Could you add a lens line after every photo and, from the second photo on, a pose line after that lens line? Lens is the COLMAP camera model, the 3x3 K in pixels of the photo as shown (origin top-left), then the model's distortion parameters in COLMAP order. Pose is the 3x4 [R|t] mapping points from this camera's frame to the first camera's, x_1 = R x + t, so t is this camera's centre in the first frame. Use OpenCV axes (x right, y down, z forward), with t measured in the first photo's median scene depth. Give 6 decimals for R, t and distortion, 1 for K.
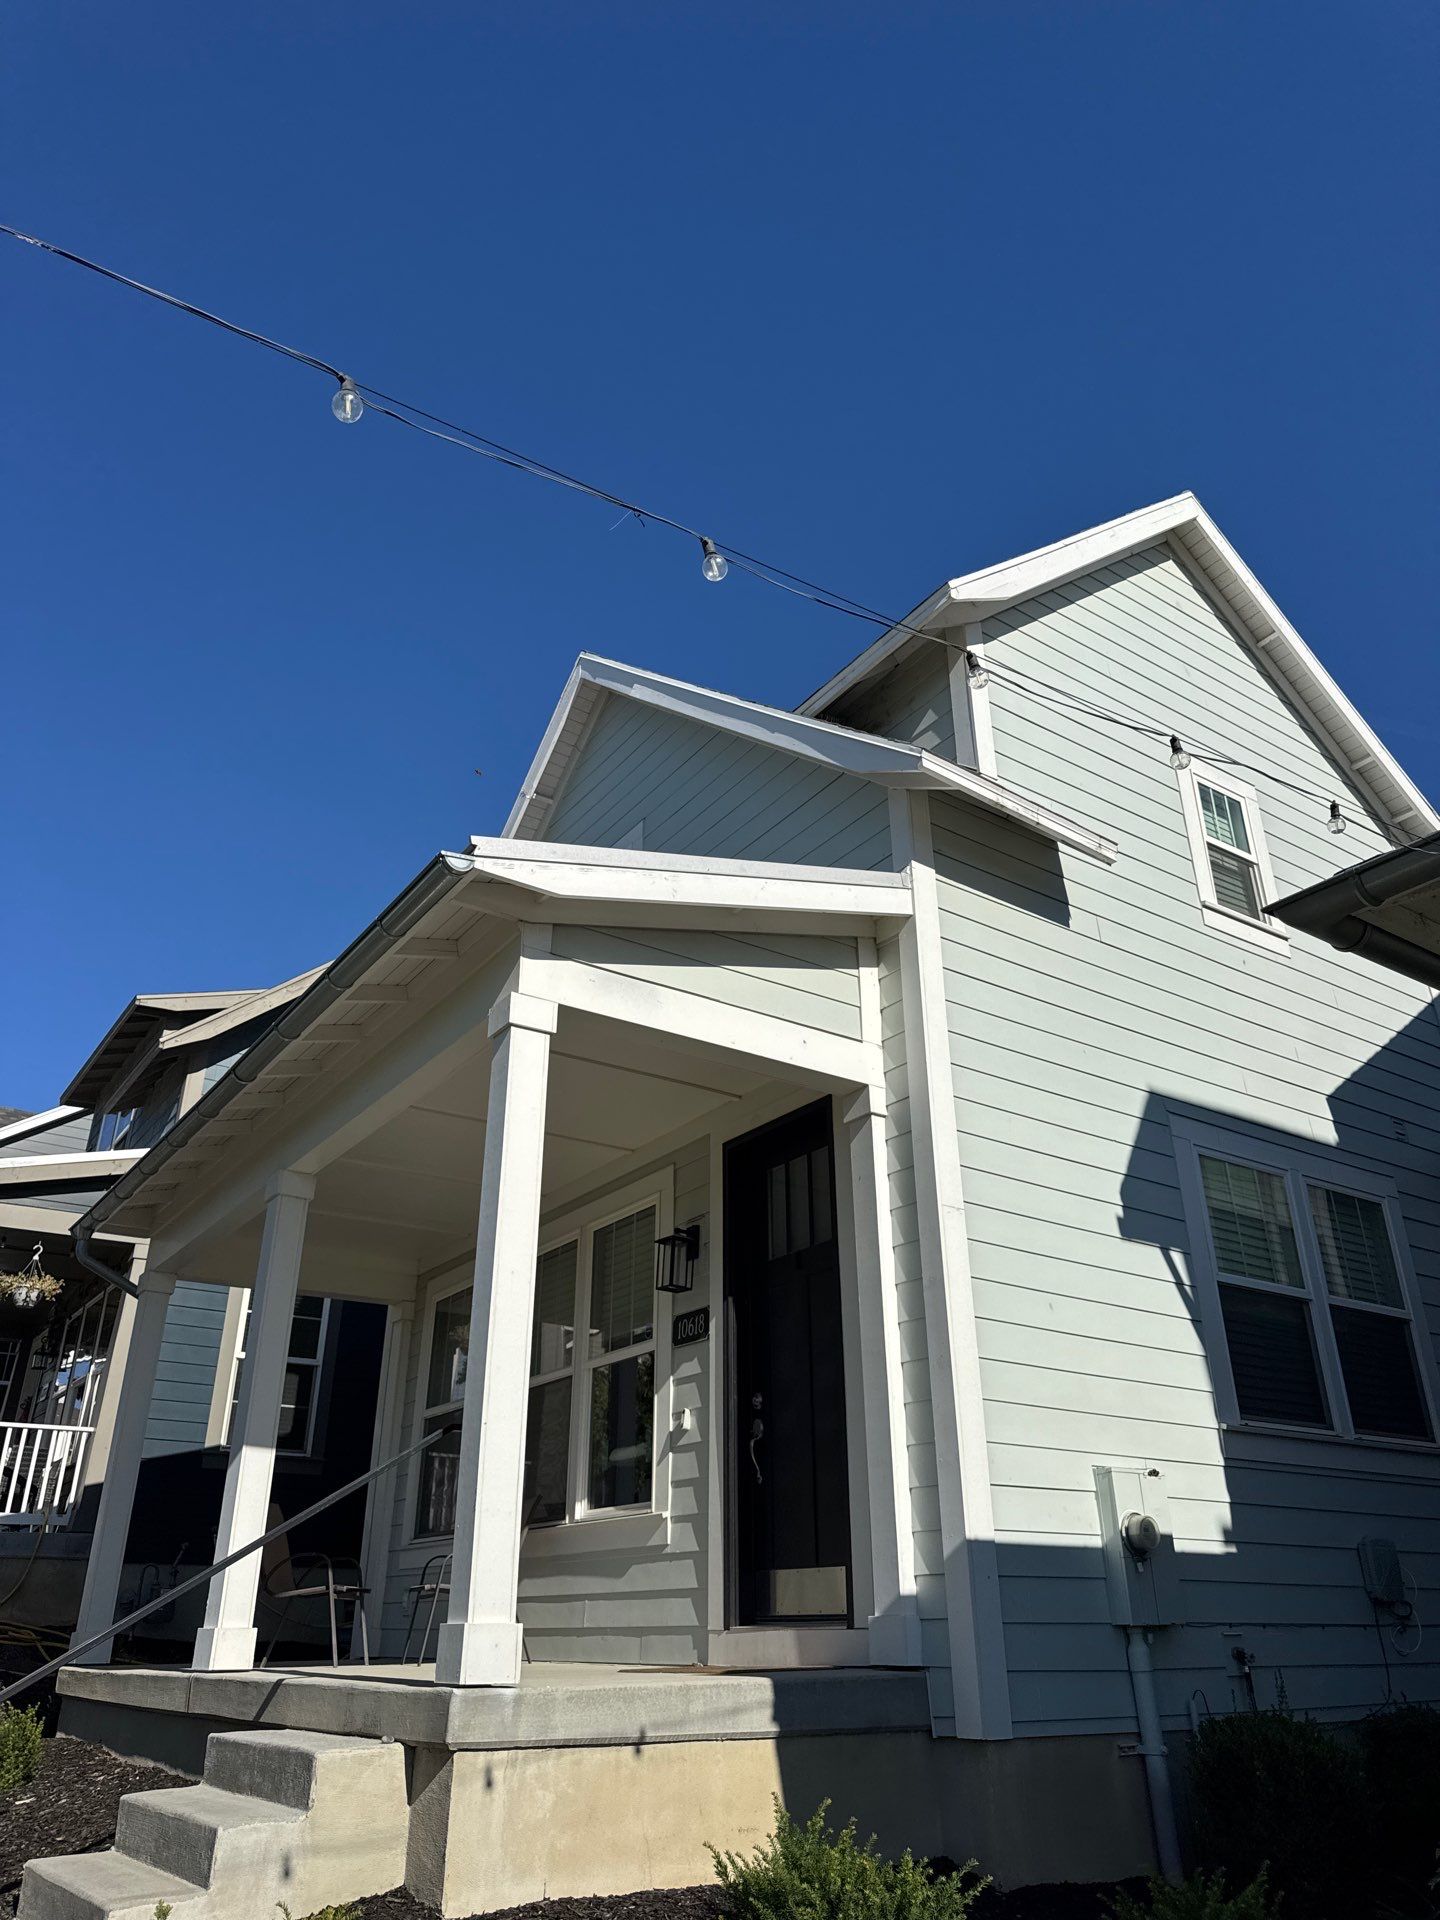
lens RADIAL K [[1356.5, 0, 760.9], [0, 1356.5, 960.7], [0, 0, 1]] dist [0.002095, -0.035446]
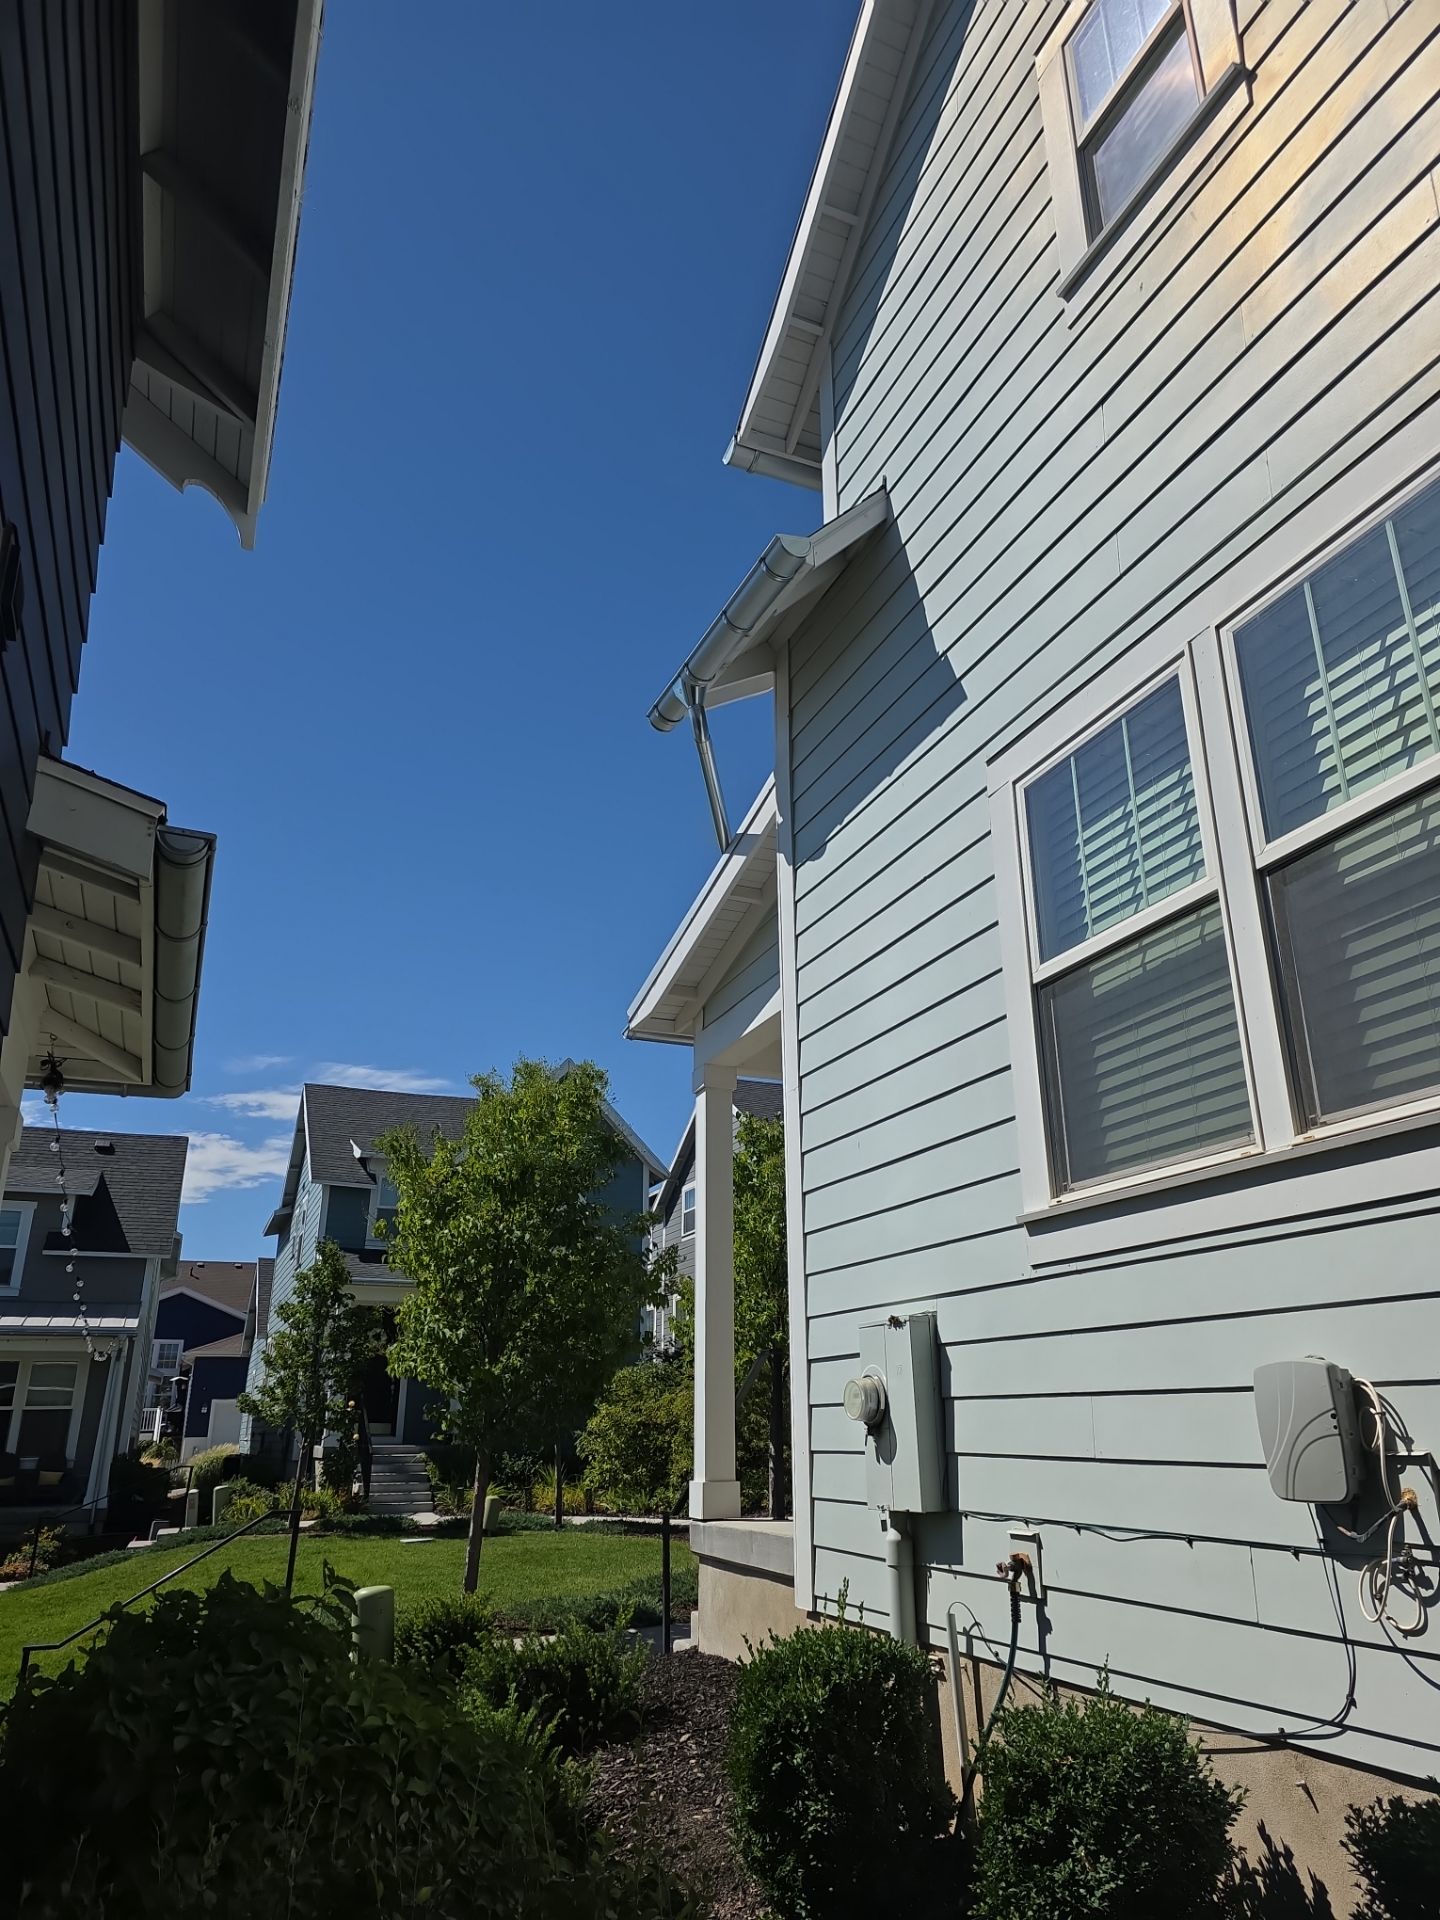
lens RADIAL K [[1306.9, 0, 723.3], [0, 1306.9, 969.1], [0, 0, 1]] dist [0.049518, -0.043962]
pose [[-0.218111, -0.321620, -0.921405, 0.908266], [0.443866, 0.808142, -0.387156, 0.391584], [0.869144, -0.493423, -0.033509, 0.878240]]
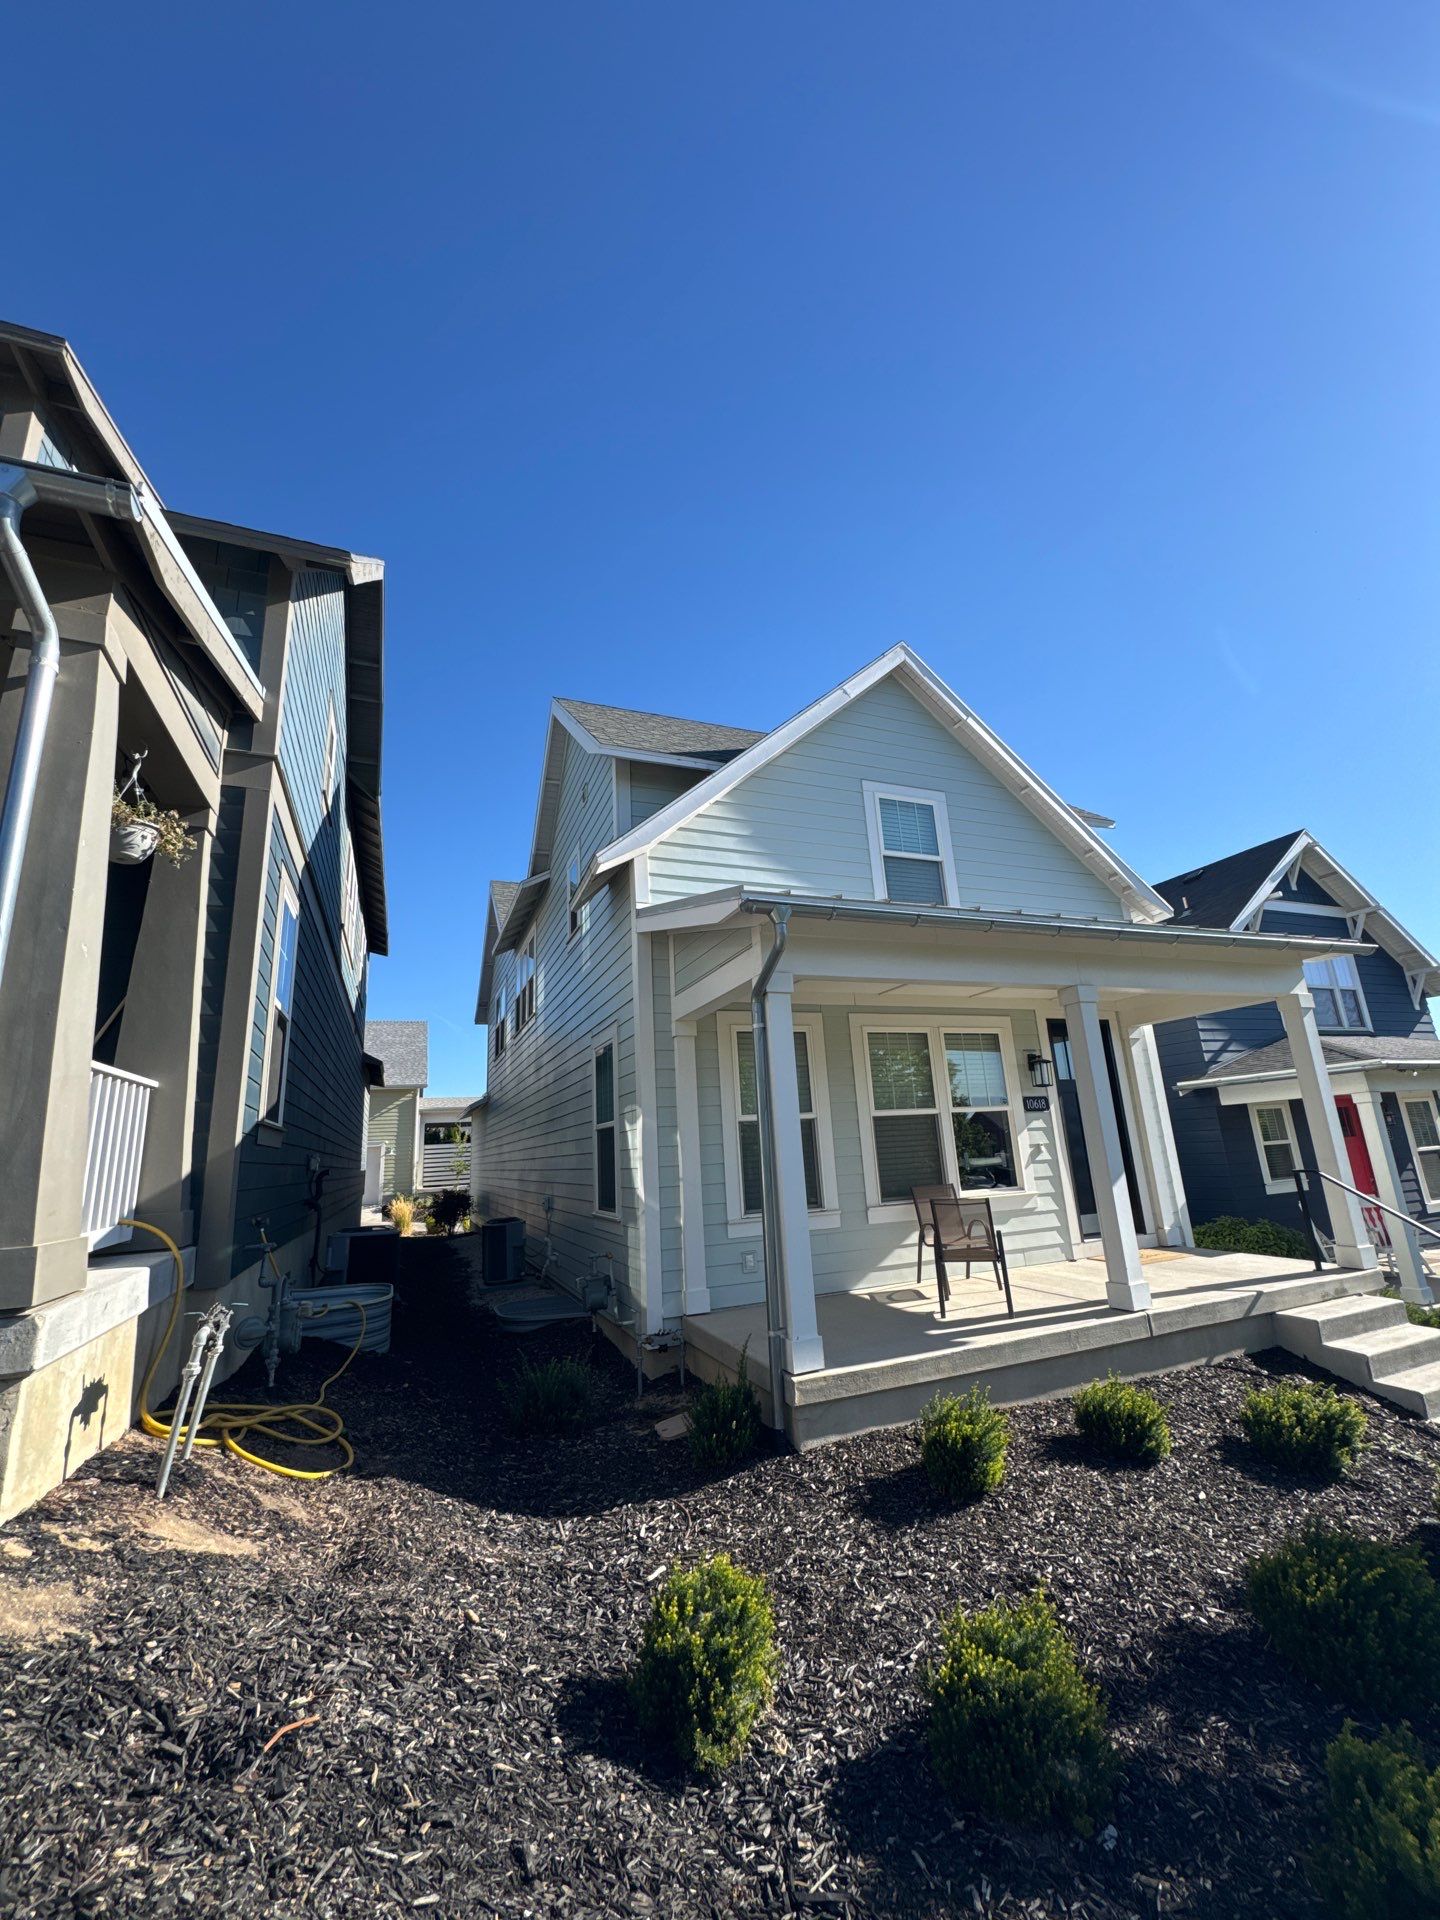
lens RADIAL K [[777.5, 0, 720.0], [0, 777.5, 960.0], [0, 0, 1]] dist [0.000296, 0.000610]
pose [[0.227004, 0.224488, 0.947668, -1.304635], [-0.385758, 0.914208, -0.124157, 0.397803], [-0.894237, -0.337387, 0.294127, 1.146321]]
